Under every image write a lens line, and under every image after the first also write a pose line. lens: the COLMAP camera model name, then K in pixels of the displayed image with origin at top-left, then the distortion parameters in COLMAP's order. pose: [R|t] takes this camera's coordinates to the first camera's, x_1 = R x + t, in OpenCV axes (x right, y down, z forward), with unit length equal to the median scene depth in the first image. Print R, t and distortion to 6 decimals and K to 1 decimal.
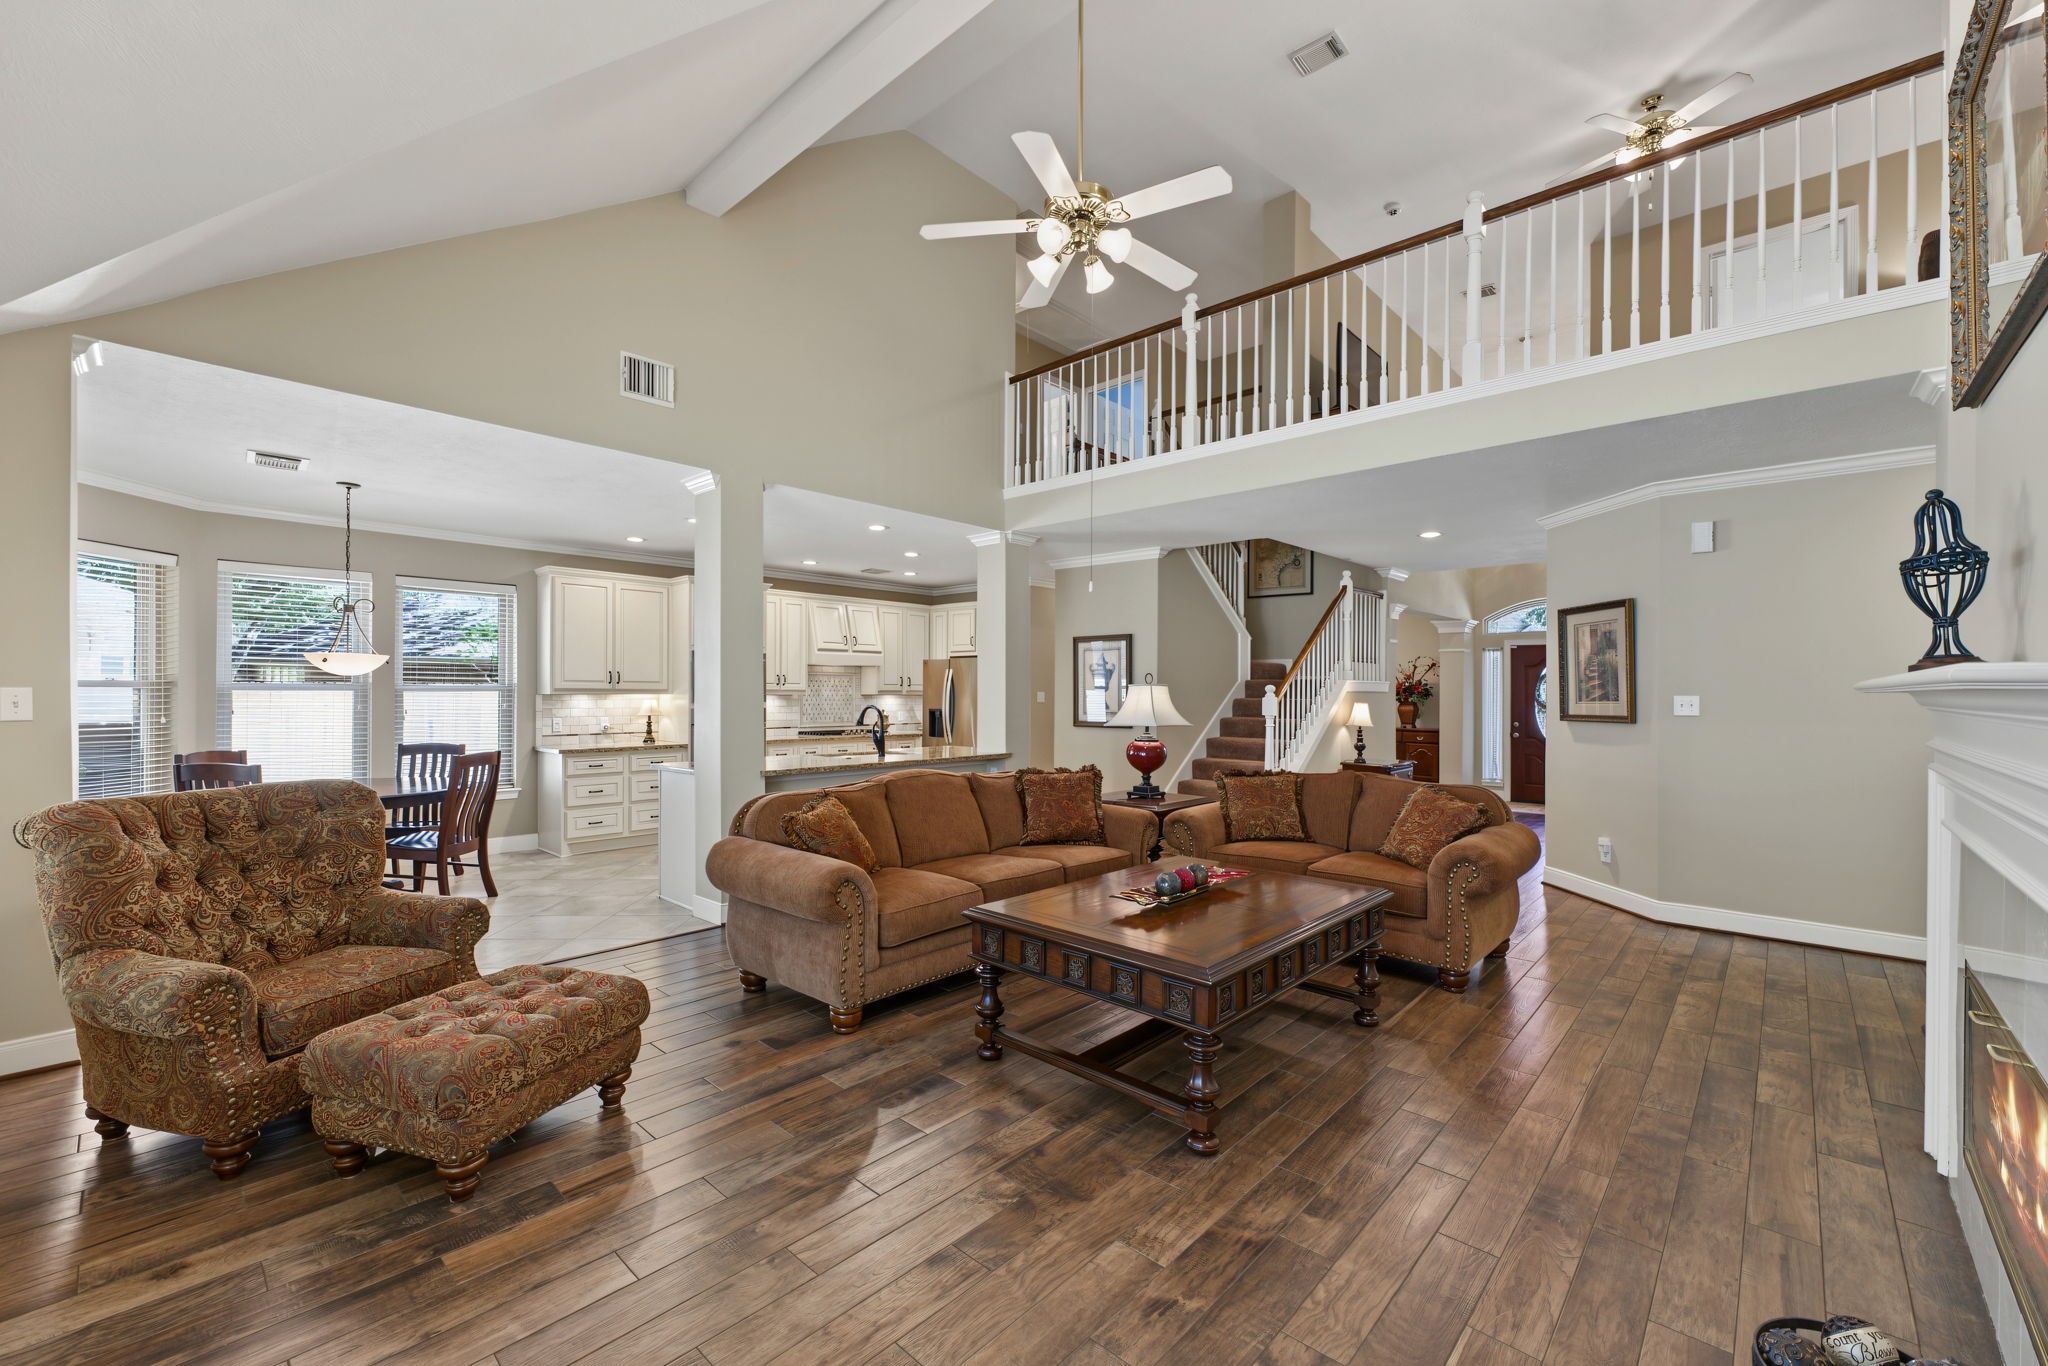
lens RADIAL K [[824.8, 0, 1021.9], [0, 824.8, 692.1], [0, 0, 1]] dist [0.002660, 0.000159]
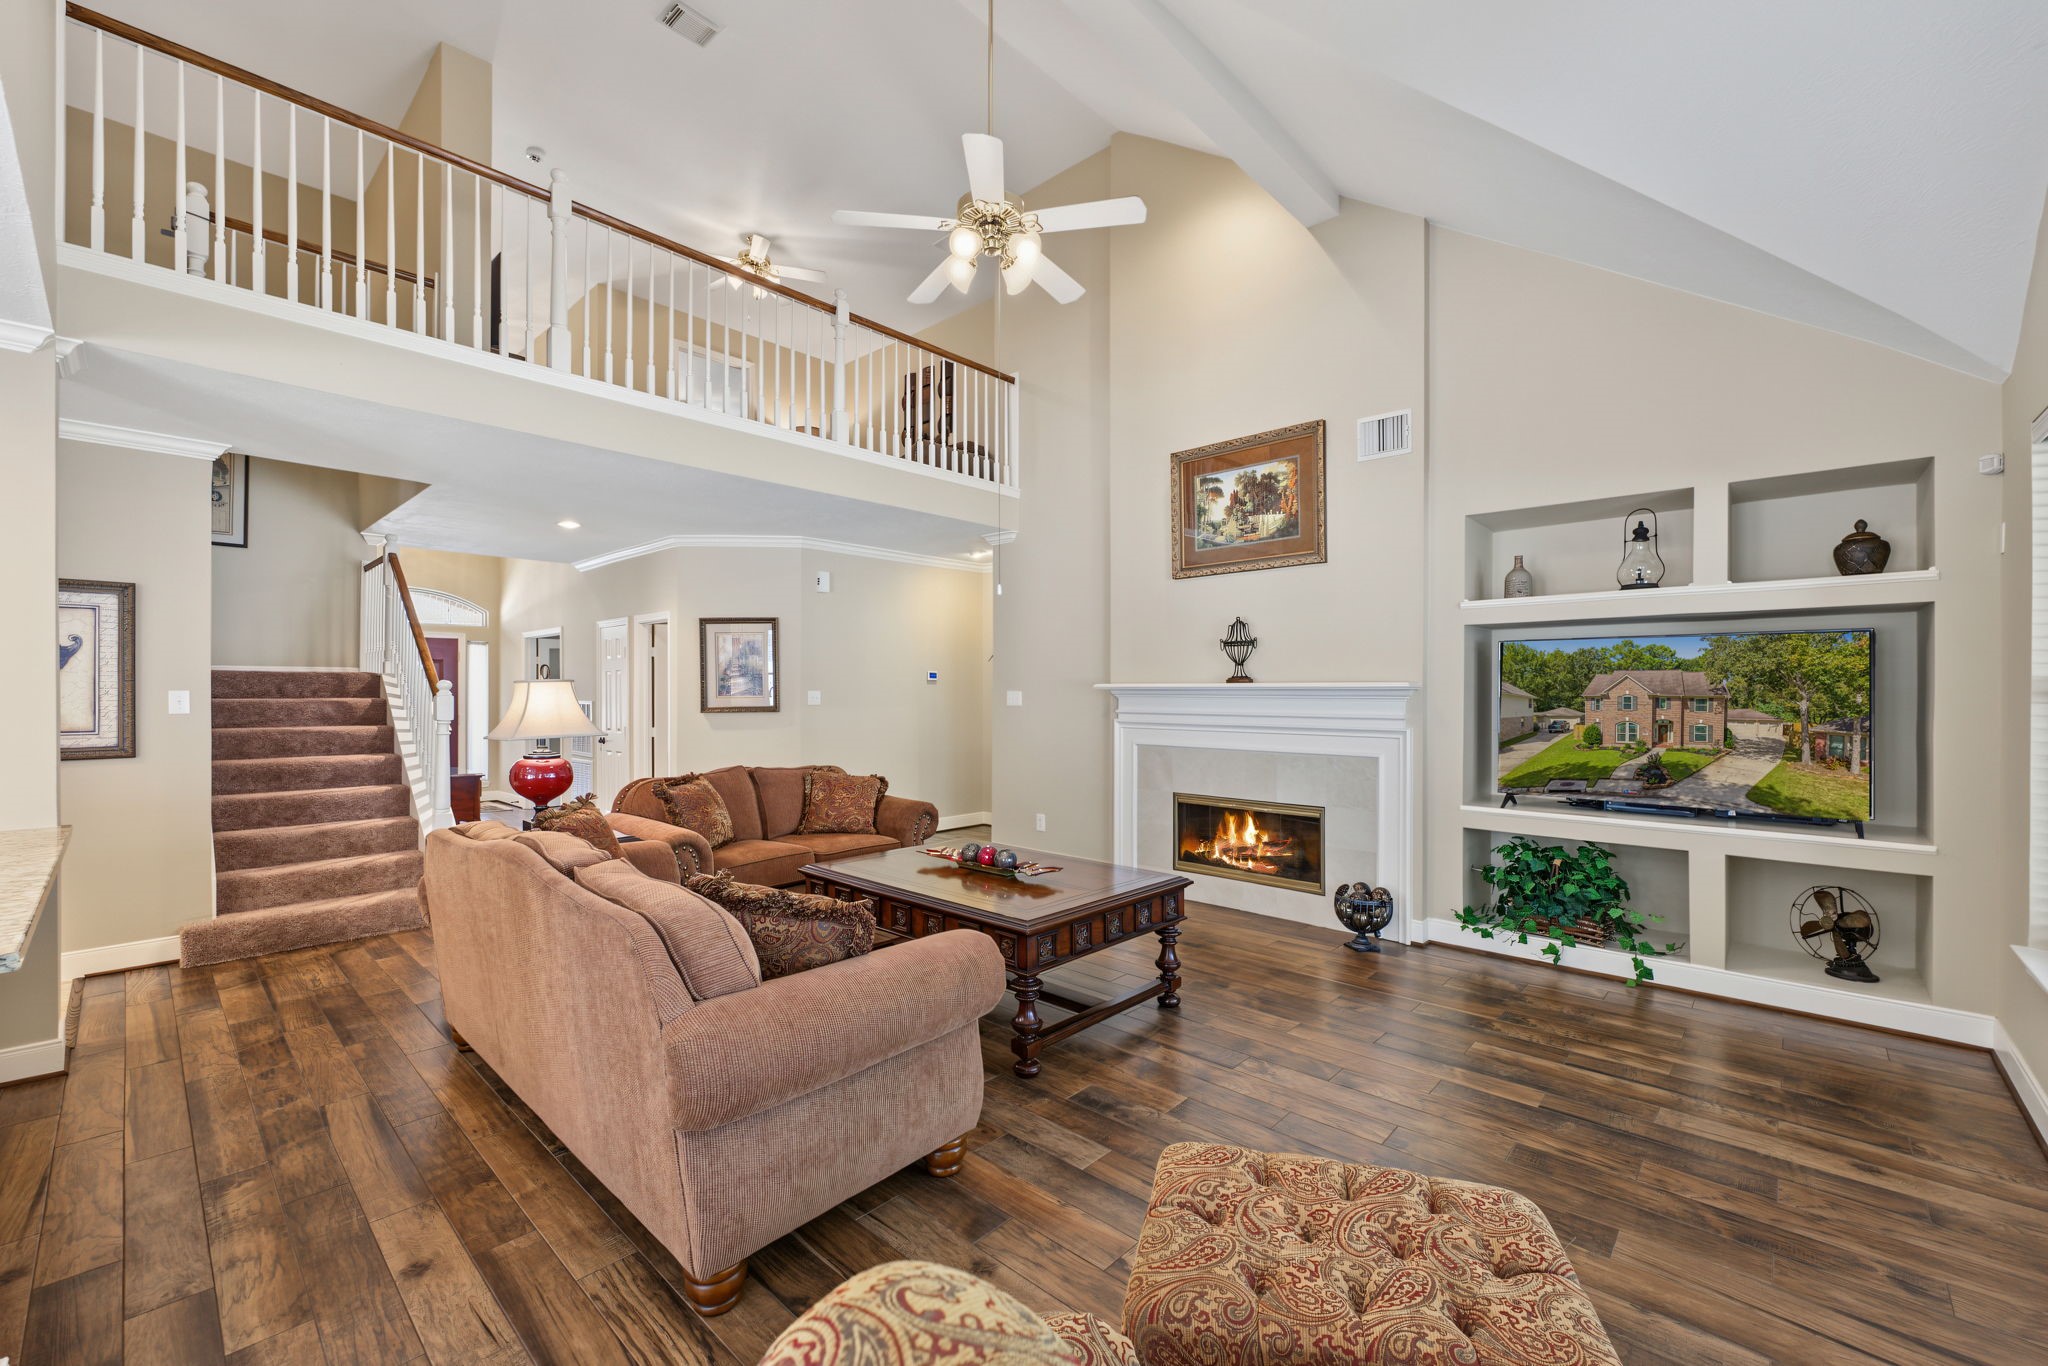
lens RADIAL K [[824.8, 0, 1023.7], [0, 824.8, 697.7], [0, 0, 1]] dist [0.002660, 0.000159]
pose [[0.002197, -0.012580, 0.999918, -0.446424], [-0.002878, 0.999917, 0.012587, -0.002212], [-0.999993, -0.002906, 0.002161, 0.453660]]
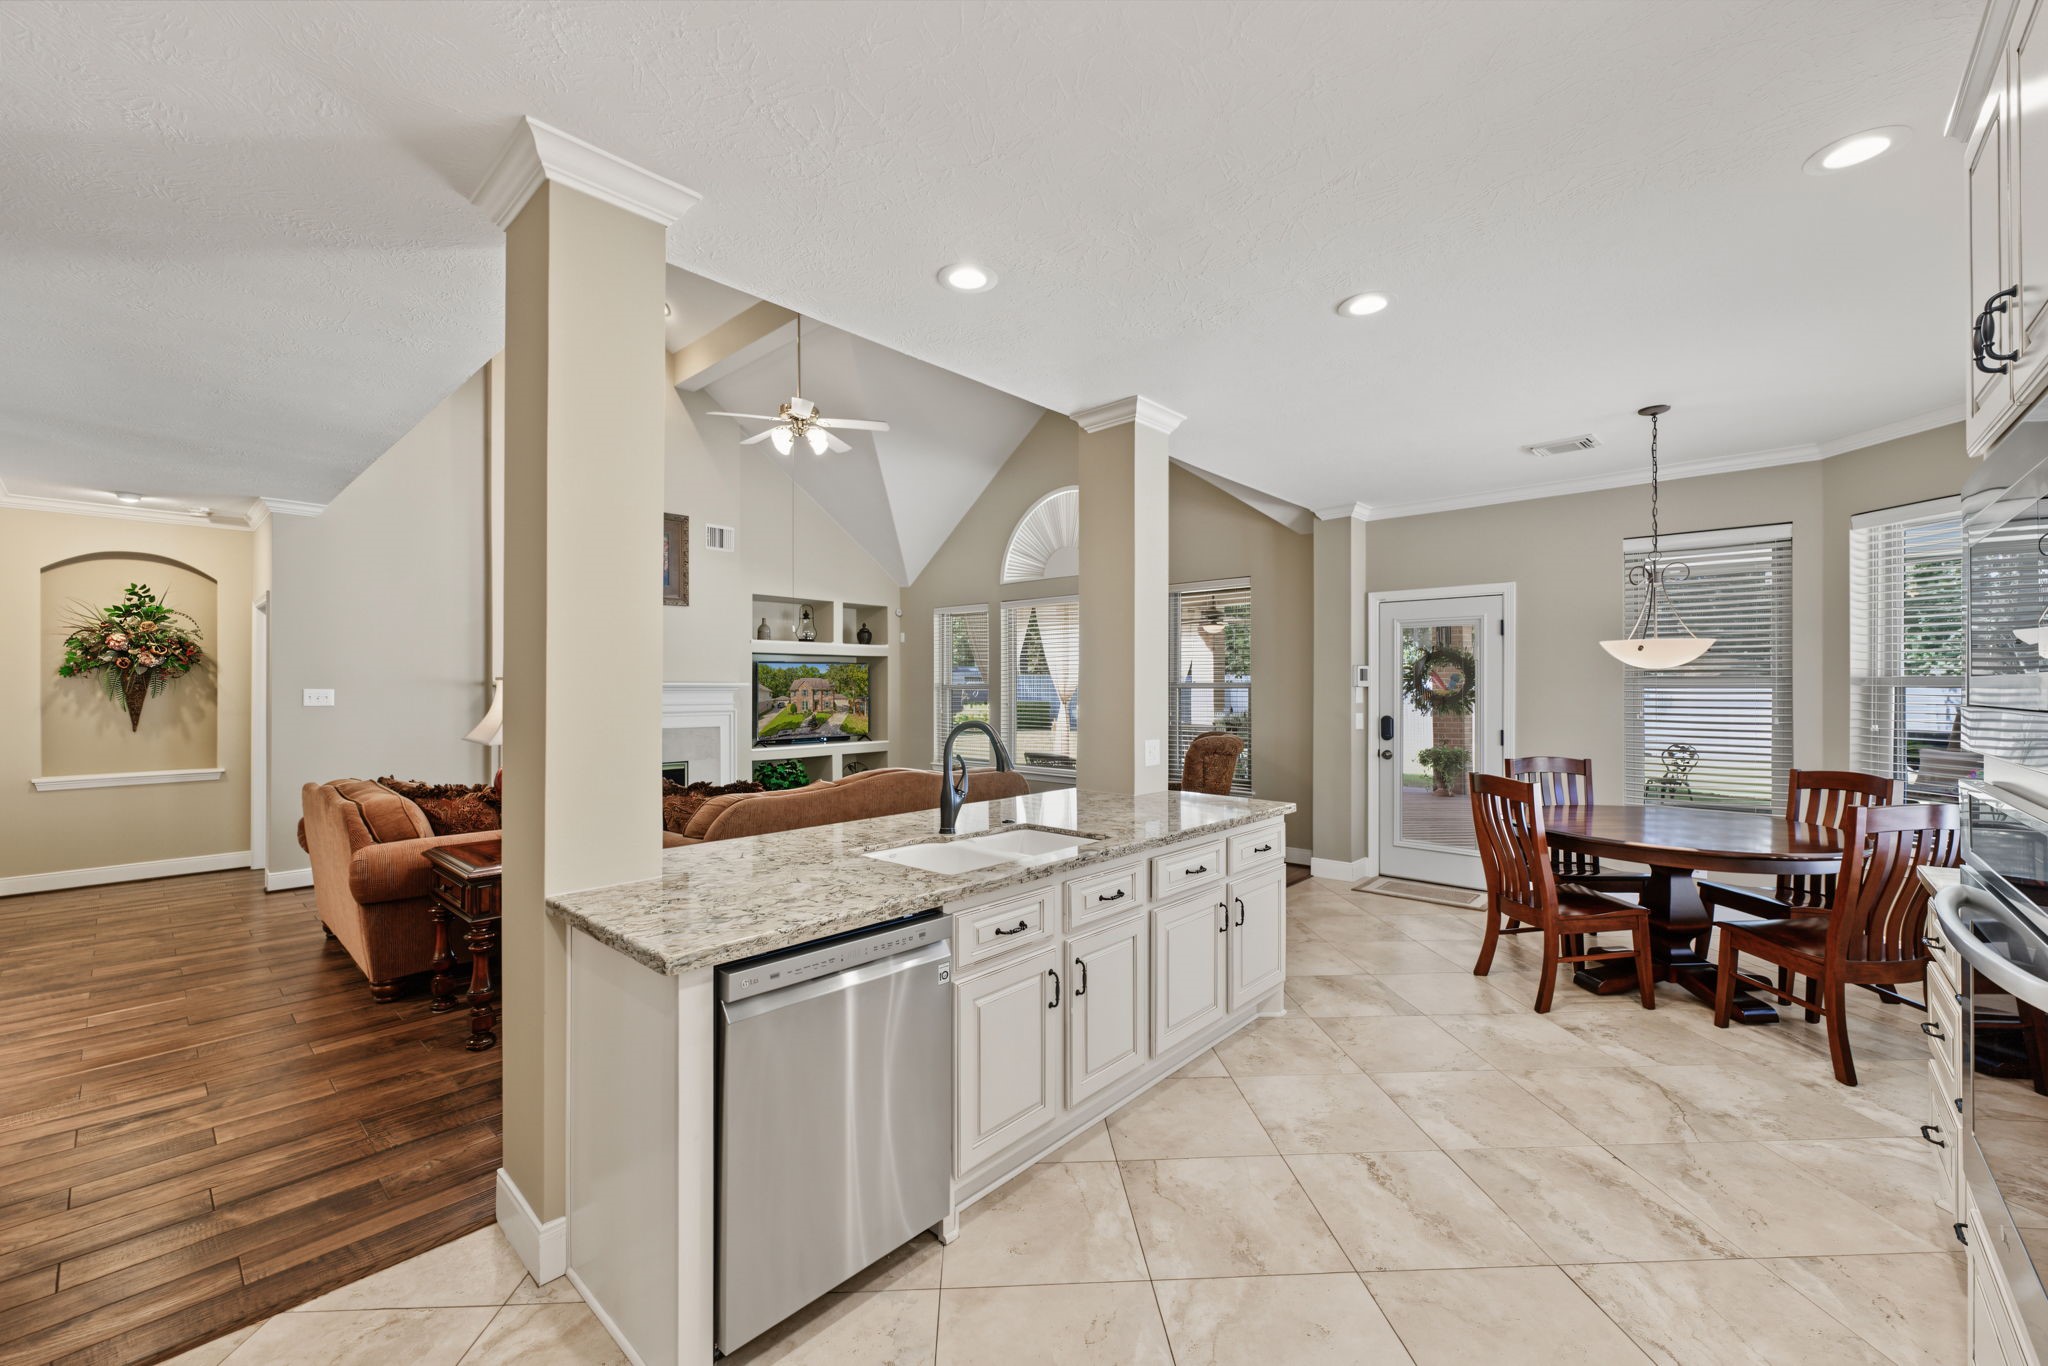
lens RADIAL K [[824.8, 0, 1021.6], [0, 824.8, 684.8], [0, 0, 1]] dist [0.002660, 0.000159]
pose [[-0.999953, -0.004112, -0.008787, -0.187136], [-0.004082, 0.999986, -0.003403, -0.001535], [0.008800, -0.003367, -0.999956, 1.312270]]
